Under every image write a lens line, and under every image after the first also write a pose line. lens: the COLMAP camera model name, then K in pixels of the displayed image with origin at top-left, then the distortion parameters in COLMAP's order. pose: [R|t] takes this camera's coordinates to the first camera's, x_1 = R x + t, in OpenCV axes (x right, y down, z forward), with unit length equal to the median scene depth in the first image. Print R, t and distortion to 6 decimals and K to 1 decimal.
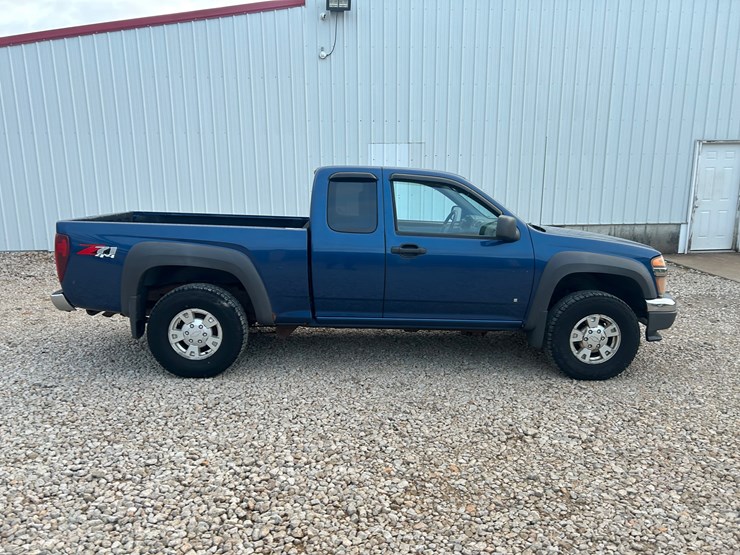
lens RADIAL K [[554.7, 0, 363.2], [0, 554.7, 281.8], [0, 0, 1]] dist [0.060018, -0.062339]
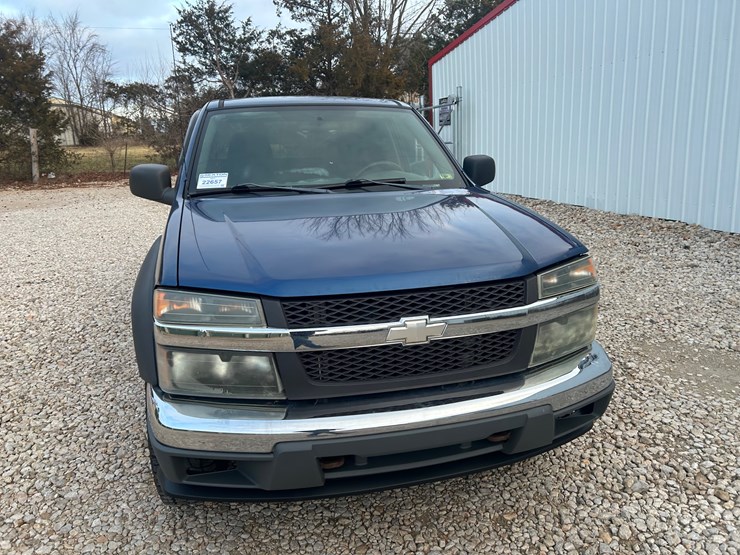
lens RADIAL K [[554.1, 0, 362.8], [0, 554.1, 281.2], [0, 0, 1]] dist [0.057455, -0.059711]
pose [[0.202281, 0.231141, -0.951660, 0.939660], [-0.149521, 0.967645, 0.203242, -0.152369], [0.967846, 0.101181, 0.230297, 1.065706]]
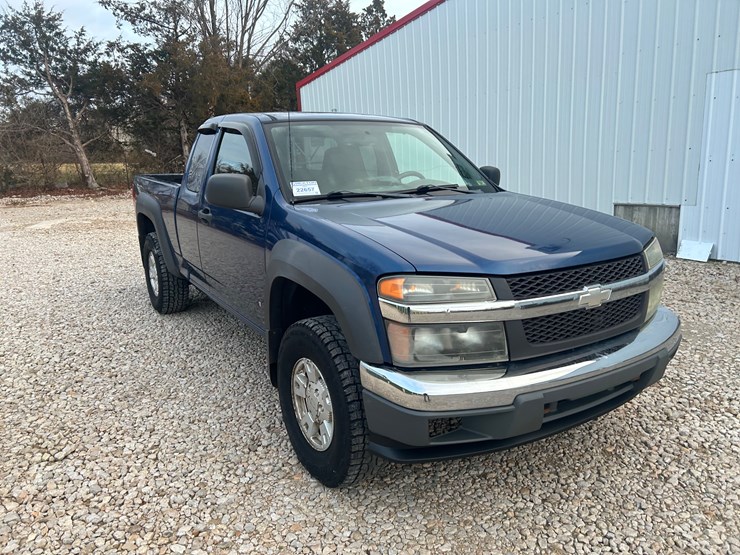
lens RADIAL K [[554.1, 0, 363.3], [0, 554.1, 281.3], [0, 0, 1]] dist [0.057455, -0.059711]
pose [[0.494455, 0.174557, -0.851495, 0.902564], [-0.133181, 0.983274, 0.124235, -0.092944], [0.858939, 0.051974, 0.509433, 0.770665]]
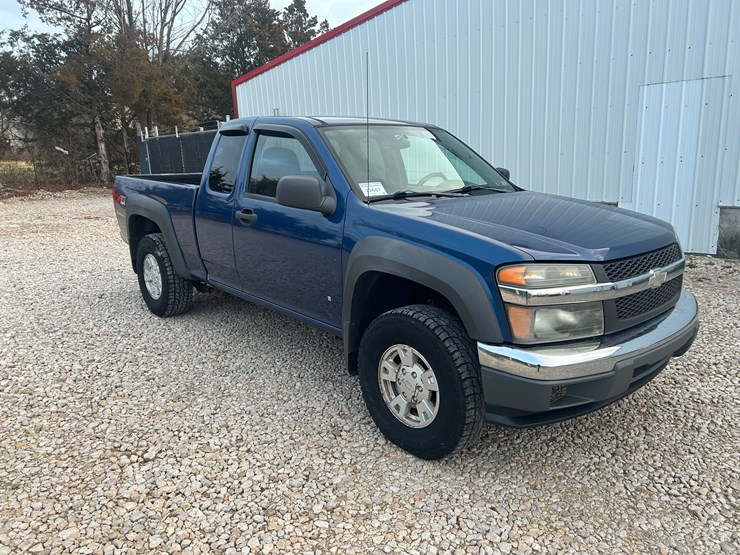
lens RADIAL K [[554.1, 0, 369.8], [0, 554.1, 281.8], [0, 0, 1]] dist [0.057455, -0.059711]
pose [[0.639181, 0.156925, -0.752876, 0.837488], [-0.119780, 0.987328, 0.104102, -0.067255], [0.759671, 0.023639, 0.649878, 0.585996]]
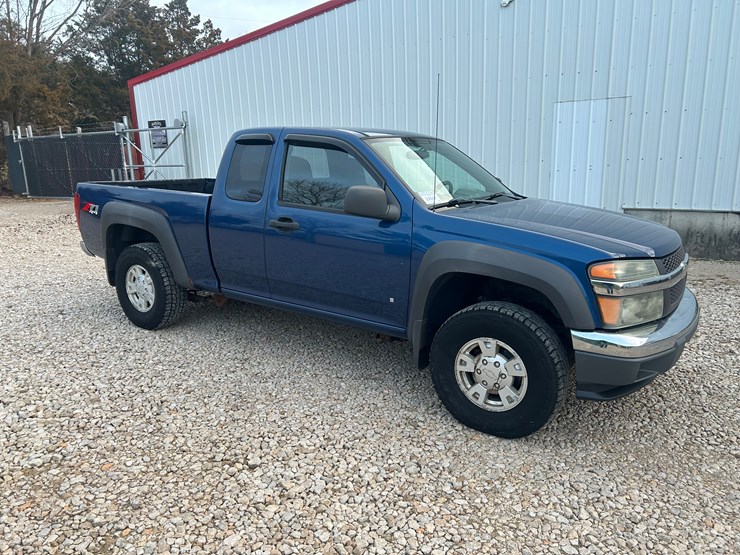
lens RADIAL K [[554.1, 0, 362.0], [0, 554.1, 282.6], [0, 0, 1]] dist [0.057455, -0.059711]
pose [[0.793690, 0.124670, -0.595411, 0.689380], [-0.099339, 0.992198, 0.075332, -0.042884], [0.600157, -0.000643, 0.799882, 0.378135]]
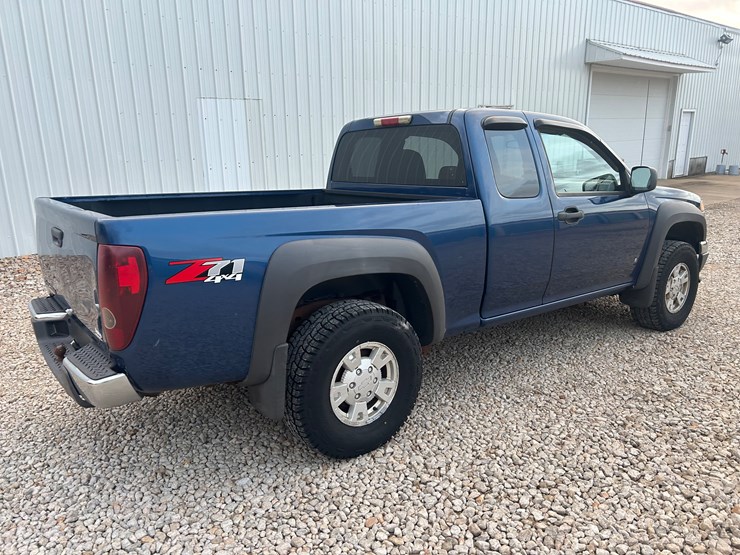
lens RADIAL K [[554.7, 0, 364.8], [0, 554.7, 280.8], [0, 0, 1]] dist [0.060018, -0.062339]
pose [[0.816426, -0.152981, 0.556817, -0.614543], [0.128694, 0.988221, 0.082810, -0.067071], [-0.562927, 0.004050, 0.826497, 0.490897]]
